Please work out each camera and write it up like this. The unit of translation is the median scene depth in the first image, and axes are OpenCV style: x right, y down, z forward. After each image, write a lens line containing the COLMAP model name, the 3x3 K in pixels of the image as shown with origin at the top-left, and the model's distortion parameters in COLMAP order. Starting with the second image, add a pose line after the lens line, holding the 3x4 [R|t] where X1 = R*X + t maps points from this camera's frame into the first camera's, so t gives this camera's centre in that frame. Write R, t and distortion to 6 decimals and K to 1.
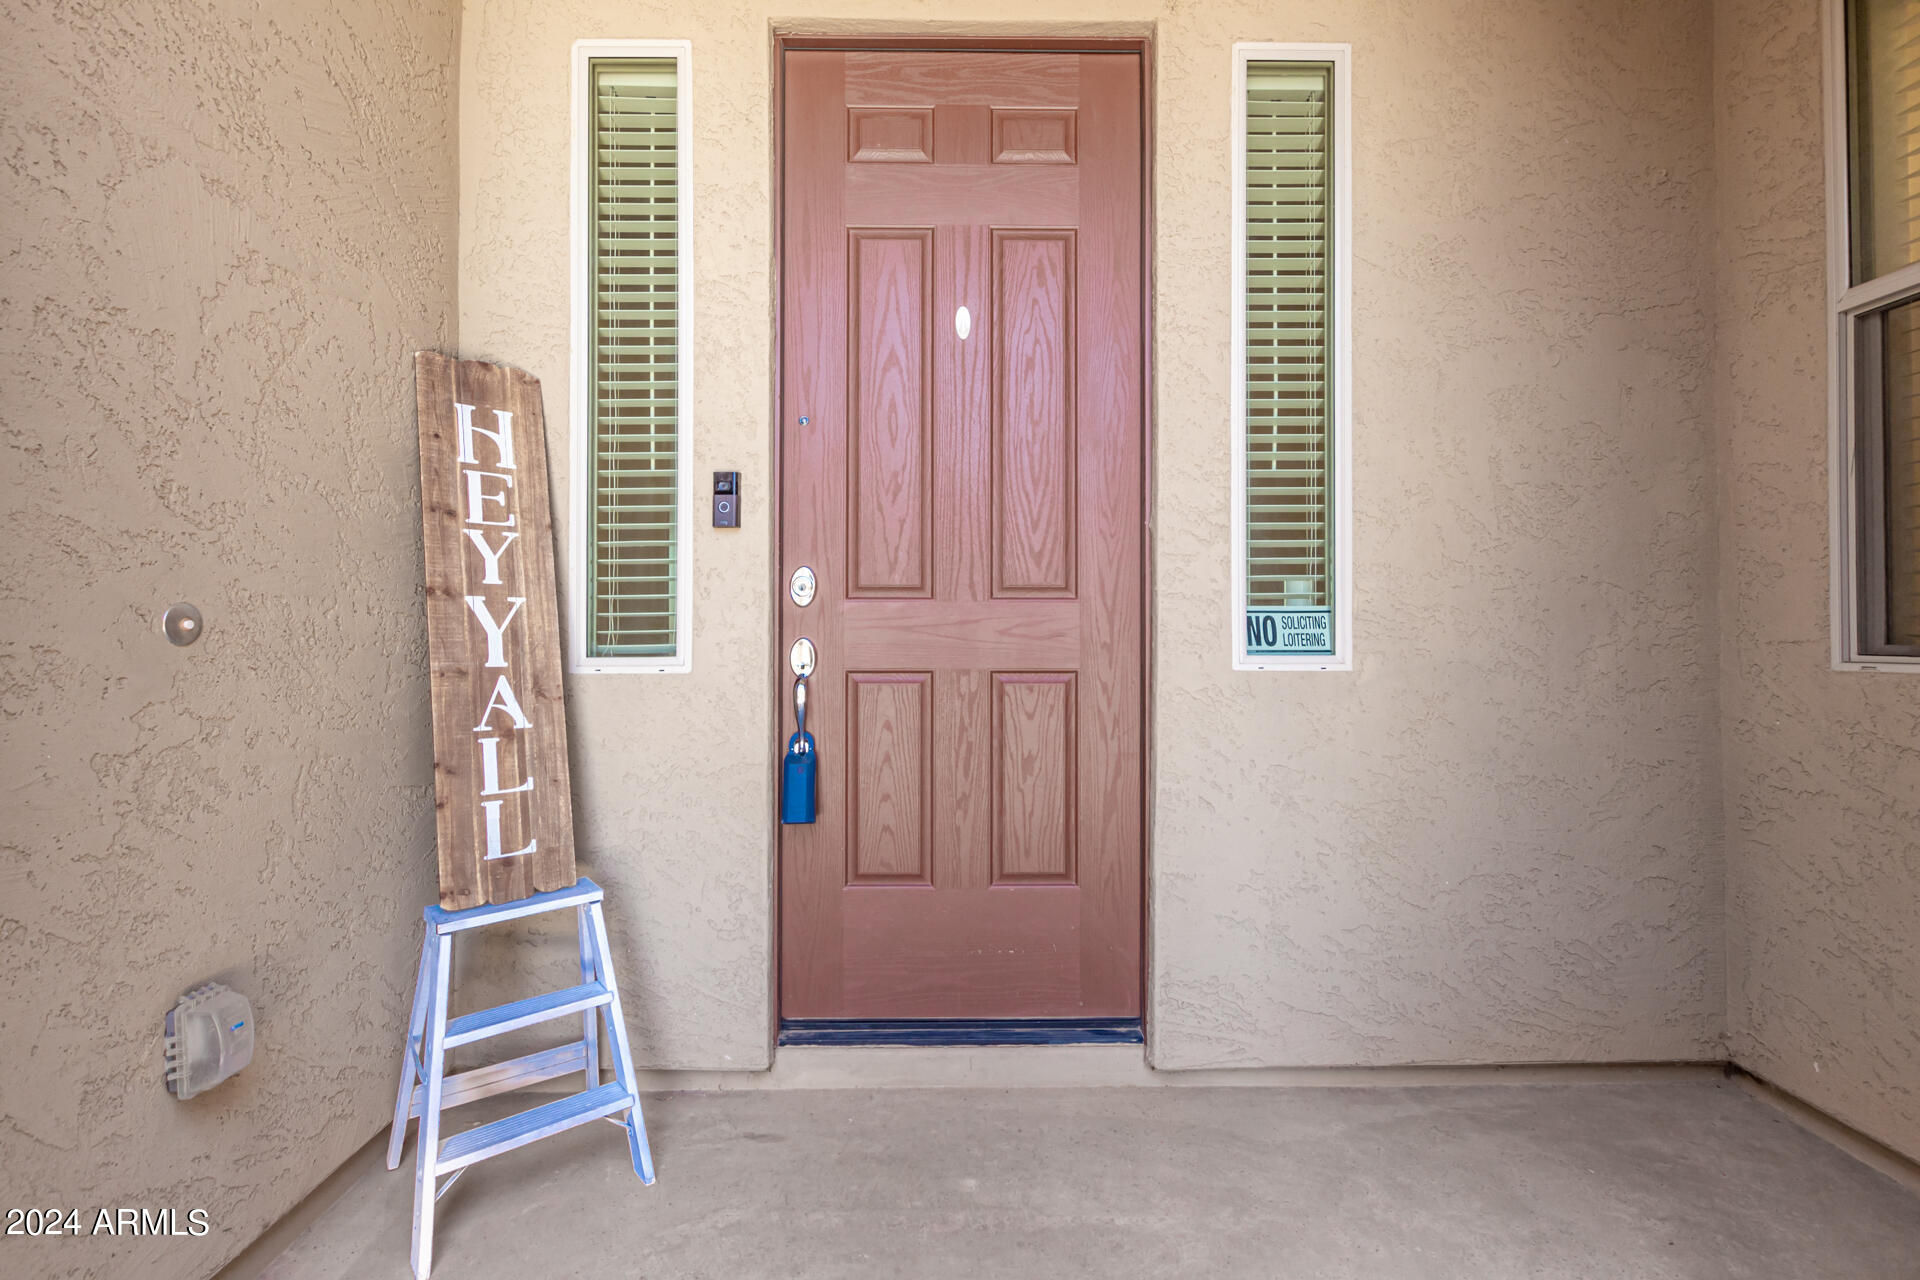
lens RADIAL K [[895.0, 0, 959.7], [0, 895.0, 640.5], [0, 0, 1]] dist [0.000072, 0.000506]
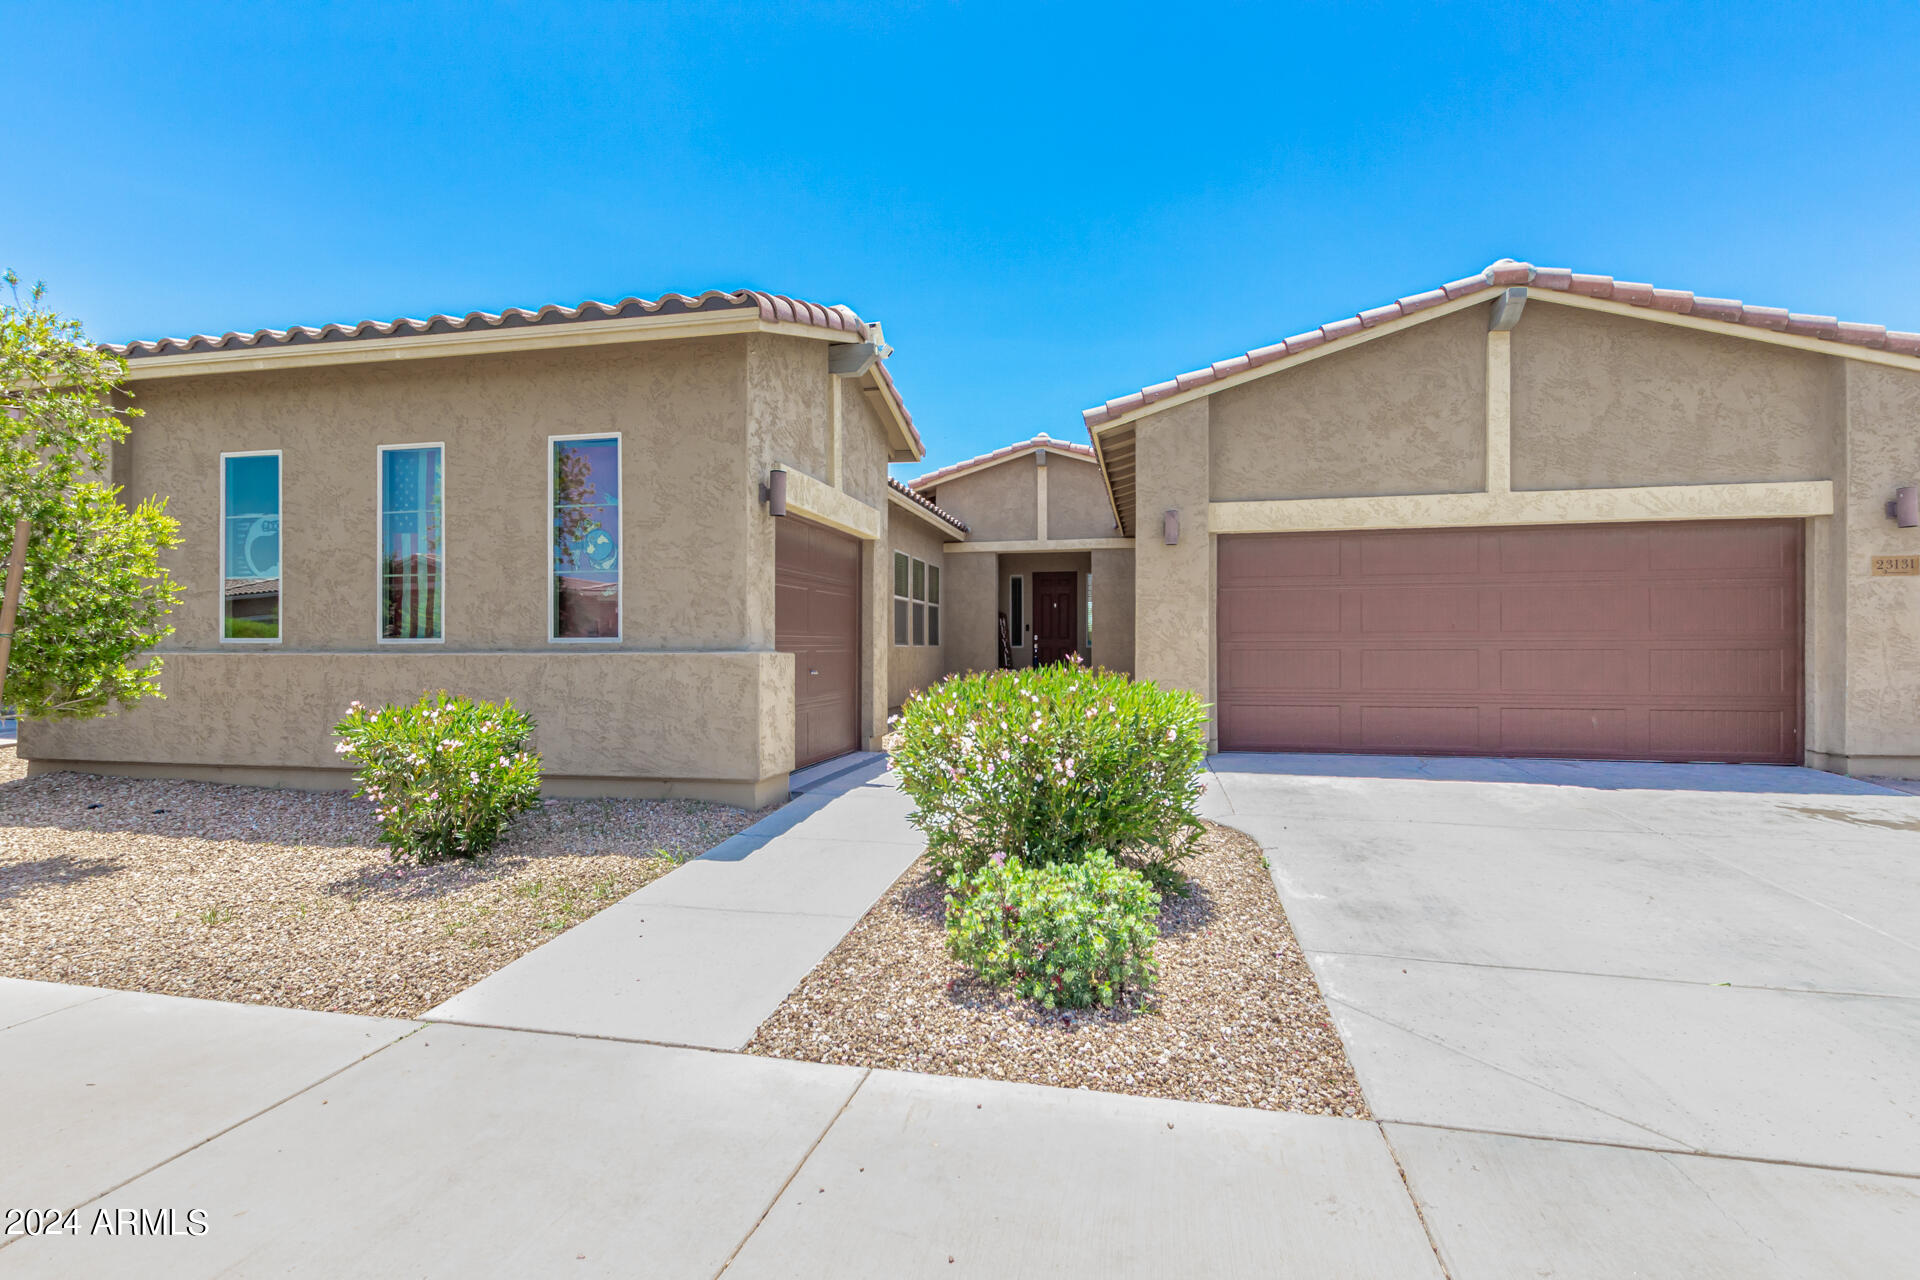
lens RADIAL K [[895.0, 0, 959.9], [0, 895.0, 643.1], [0, 0, 1]] dist [0.000072, 0.000506]
pose [[0.975172, -0.000863, -0.221446, 0.990925], [0.001707, 0.999992, 0.003619, -0.040389], [0.221441, -0.003907, 0.975166, -7.348088]]
